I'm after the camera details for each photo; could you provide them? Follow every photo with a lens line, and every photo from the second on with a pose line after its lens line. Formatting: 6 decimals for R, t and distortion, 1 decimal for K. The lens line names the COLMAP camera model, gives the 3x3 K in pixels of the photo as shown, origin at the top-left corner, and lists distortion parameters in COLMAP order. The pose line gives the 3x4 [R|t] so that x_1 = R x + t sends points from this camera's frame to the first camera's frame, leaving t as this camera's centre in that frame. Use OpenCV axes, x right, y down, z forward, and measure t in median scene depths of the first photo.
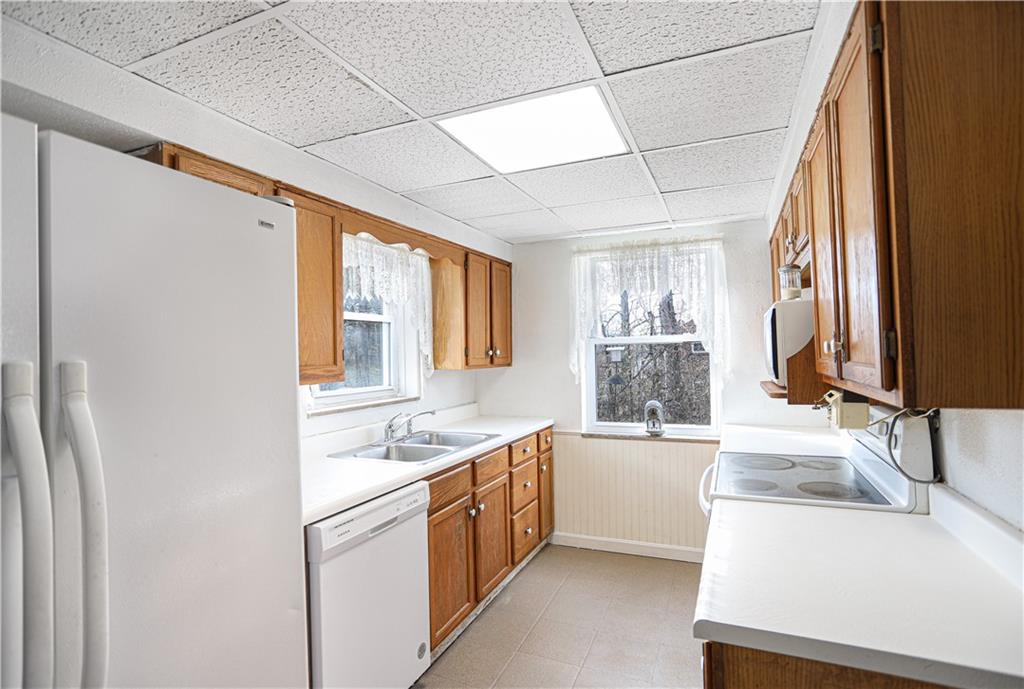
lens RADIAL K [[514.0, 0, 512.0], [0, 514.0, 344.5], [0, 0, 1]] dist [-0.000198, -0.000015]
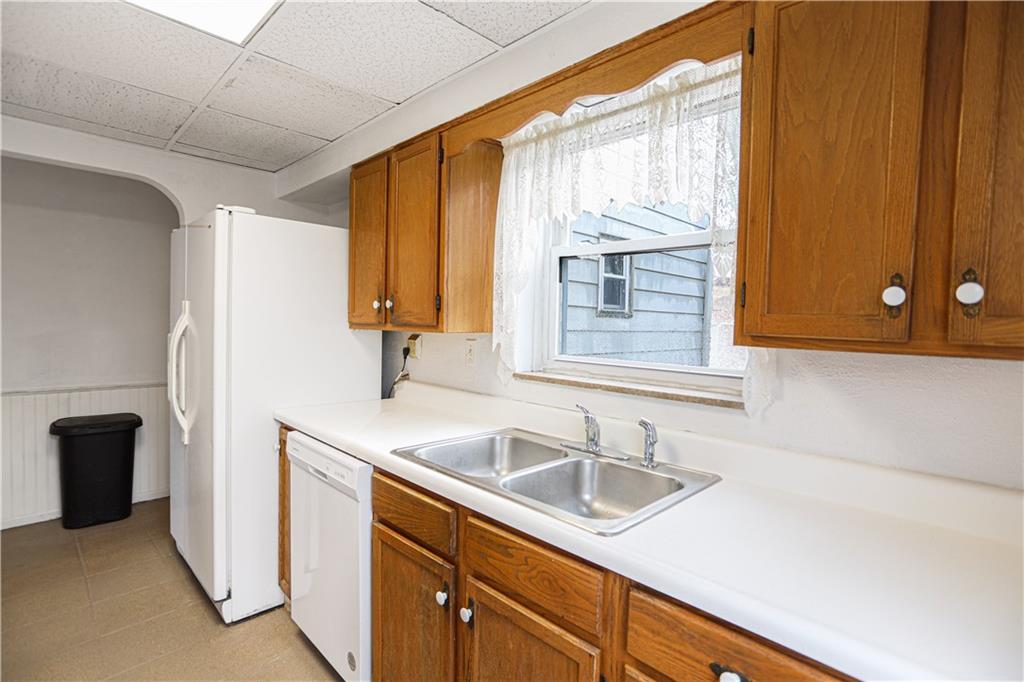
lens RADIAL K [[487.9, 0, 512.0], [0, 487.9, 341.0], [0, 0, 1]] dist [-0.029866, 0.000492]
pose [[-0.364180, 0.044399, -0.930270, 0.374661], [-0.004569, 0.998766, 0.049457, 0.042340], [0.931317, 0.022261, -0.363528, 1.343210]]
